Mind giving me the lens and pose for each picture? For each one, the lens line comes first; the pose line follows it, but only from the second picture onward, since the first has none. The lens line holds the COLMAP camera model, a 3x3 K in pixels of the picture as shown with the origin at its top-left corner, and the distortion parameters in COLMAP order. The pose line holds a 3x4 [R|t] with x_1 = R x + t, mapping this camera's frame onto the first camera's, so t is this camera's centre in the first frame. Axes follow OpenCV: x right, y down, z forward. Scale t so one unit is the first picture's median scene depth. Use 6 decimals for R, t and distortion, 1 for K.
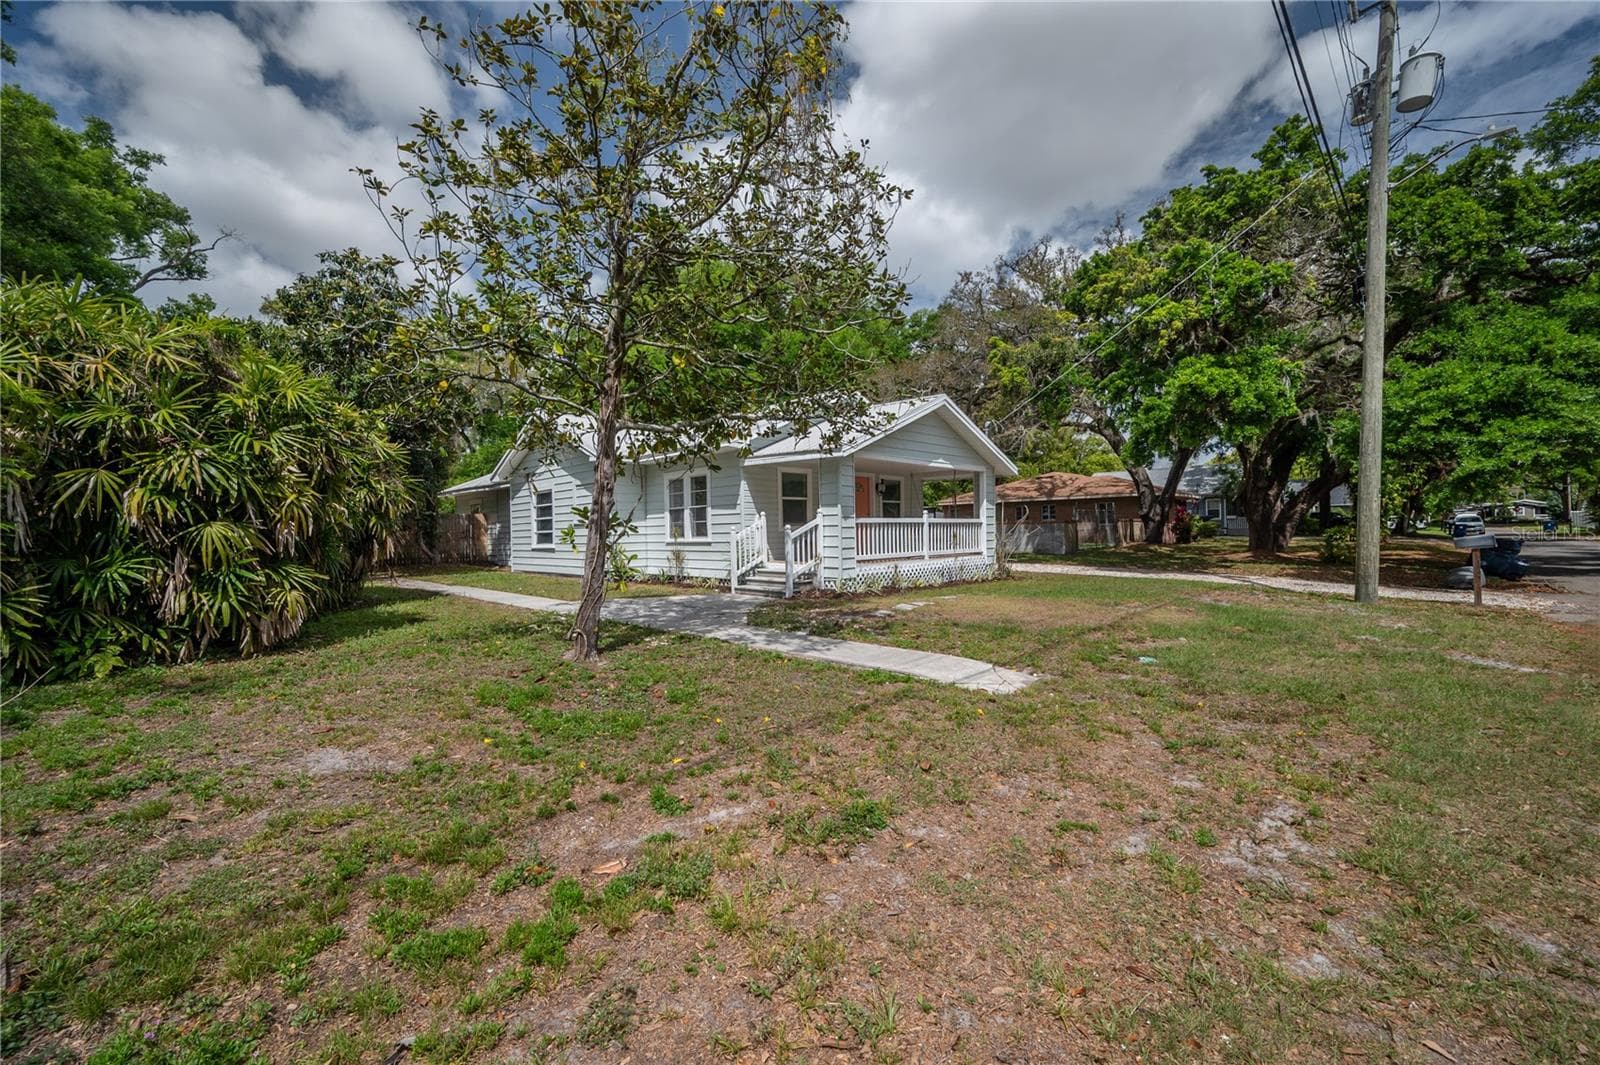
lens RADIAL K [[645.6, 0, 804.2], [0, 645.6, 512.7], [0, 0, 1]] dist [0.002339, 0.000156]
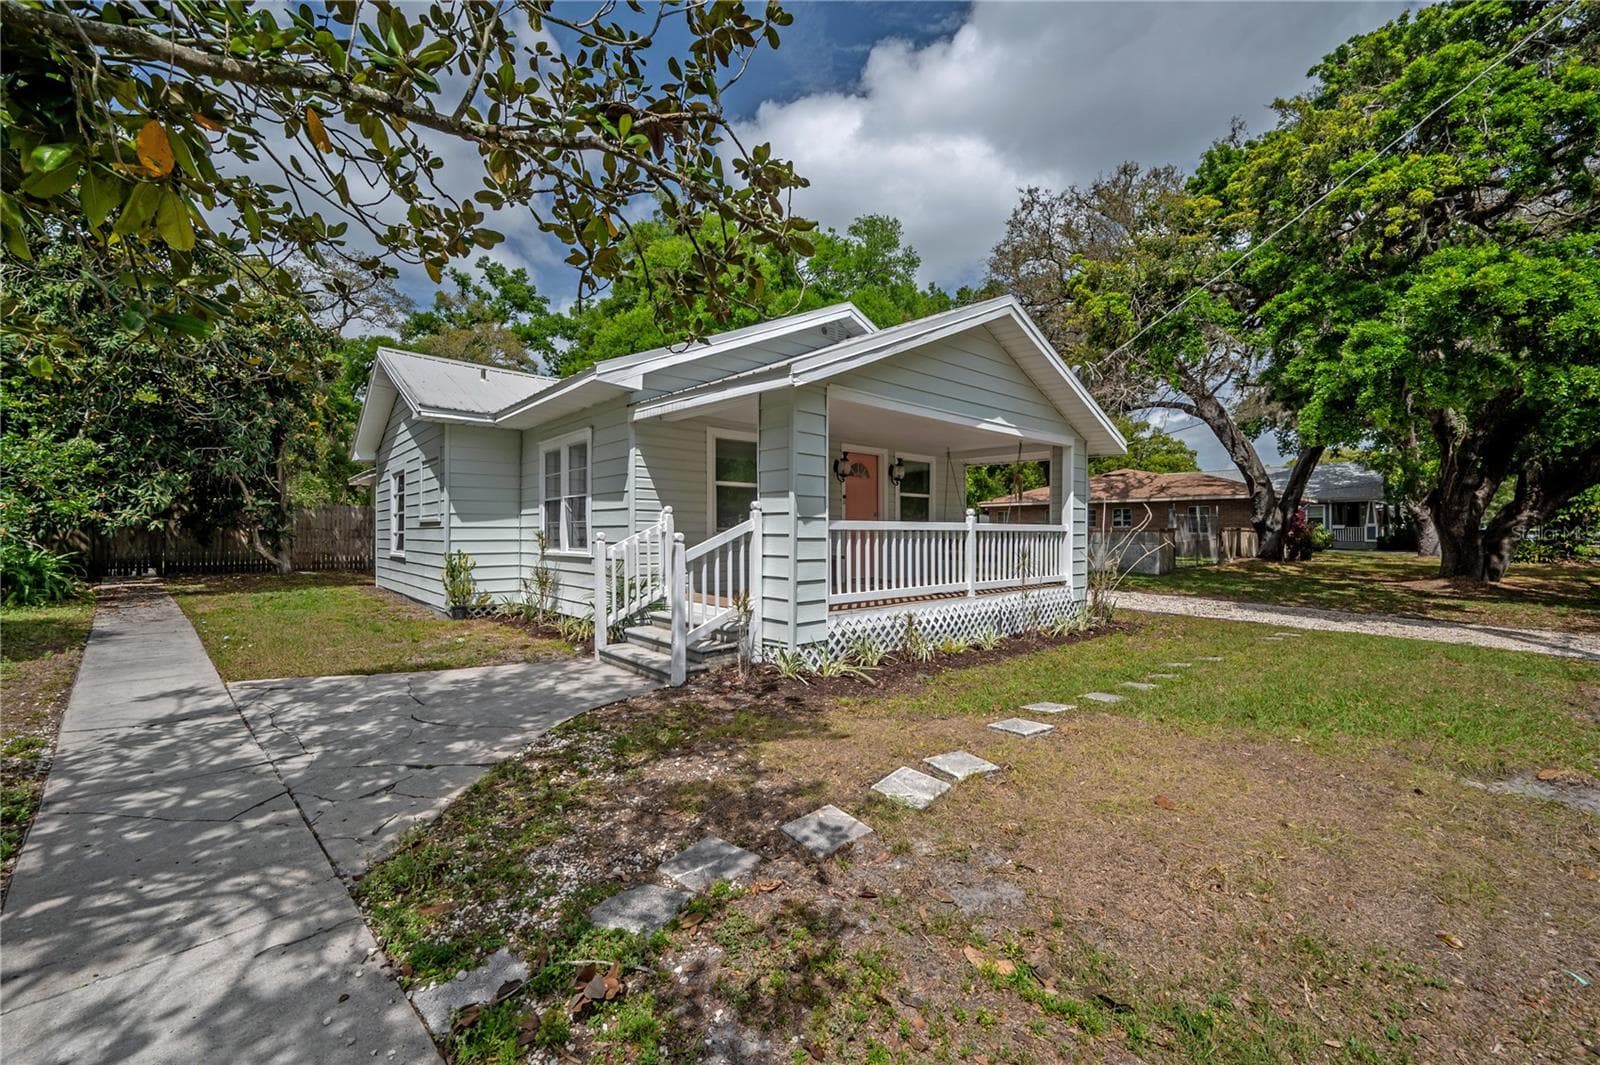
lens RADIAL K [[648.4, 0, 800.5], [0, 648.4, 515.0], [0, 0, 1]] dist [0.000097, 0.000038]
pose [[0.997631, 0.016847, -0.066703, 0.076104], [-0.016689, 0.999856, 0.002935, 0.002543], [0.066742, -0.001815, 0.997769, 0.417523]]
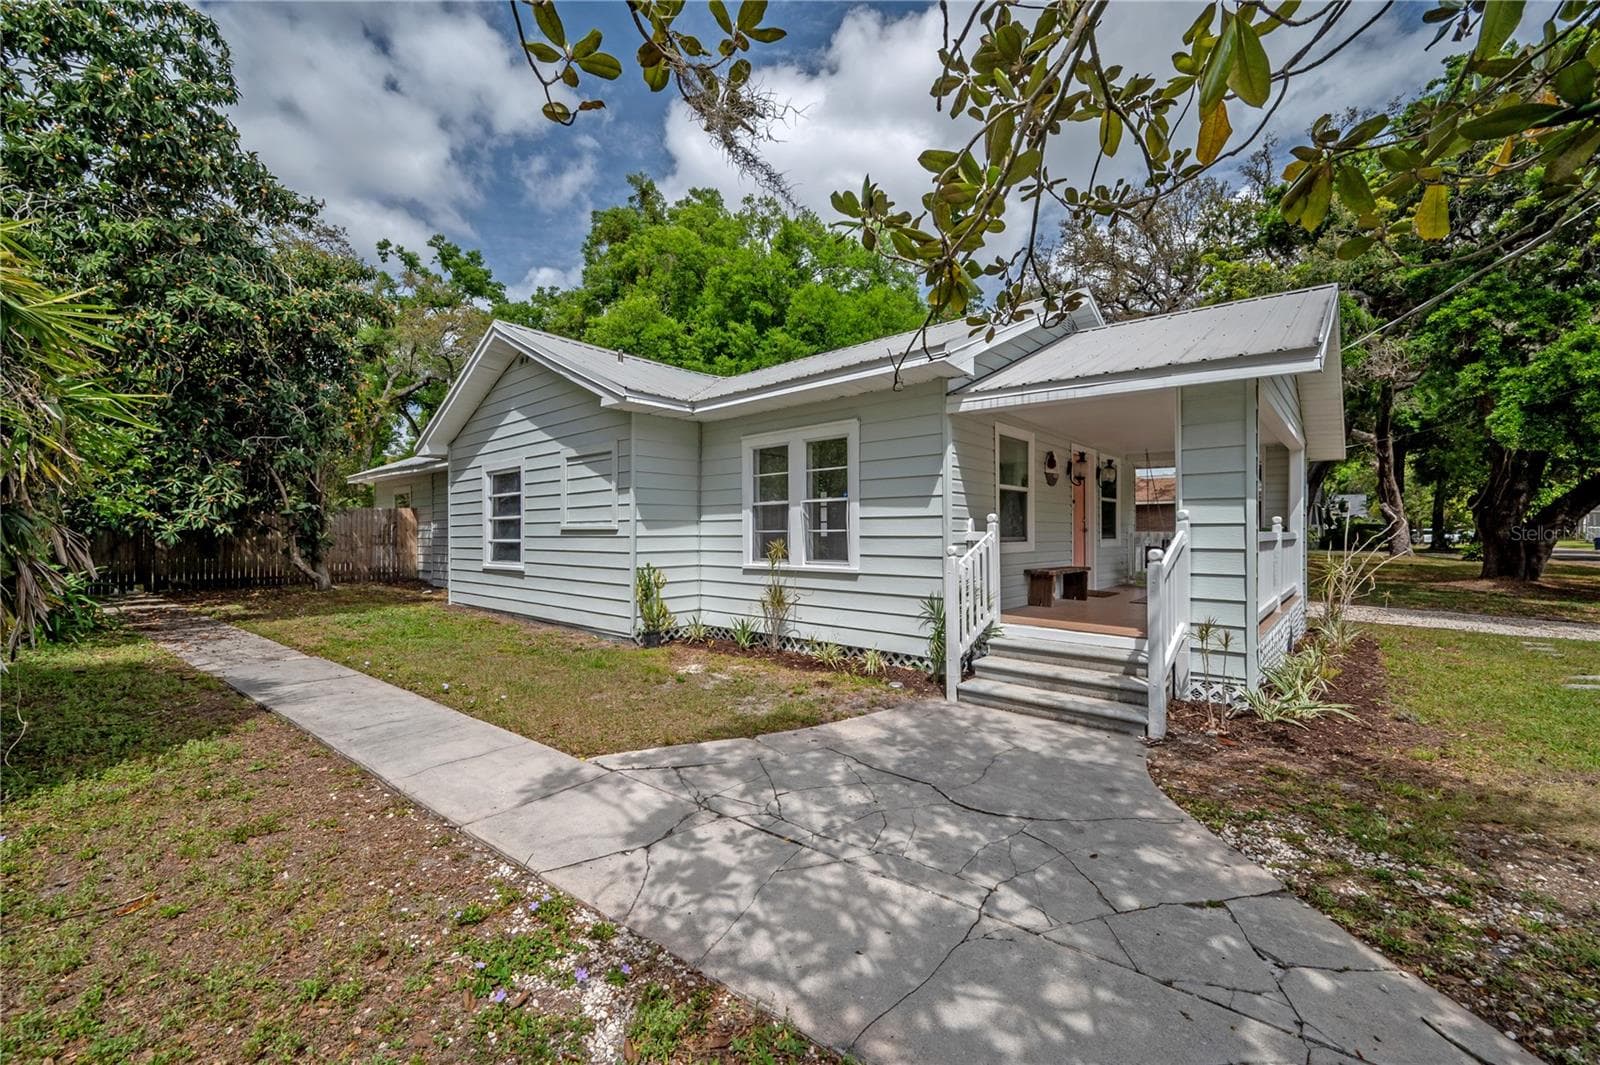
lens RADIAL K [[645.6, 0, 804.2], [0, 645.6, 512.7], [0, 0, 1]] dist [0.002339, 0.000156]
pose [[0.998369, 0.017867, 0.054222, -0.202331], [-0.017727, 0.999838, -0.003056, 0.001913], [-0.054267, 0.002090, 0.998524, 0.492674]]
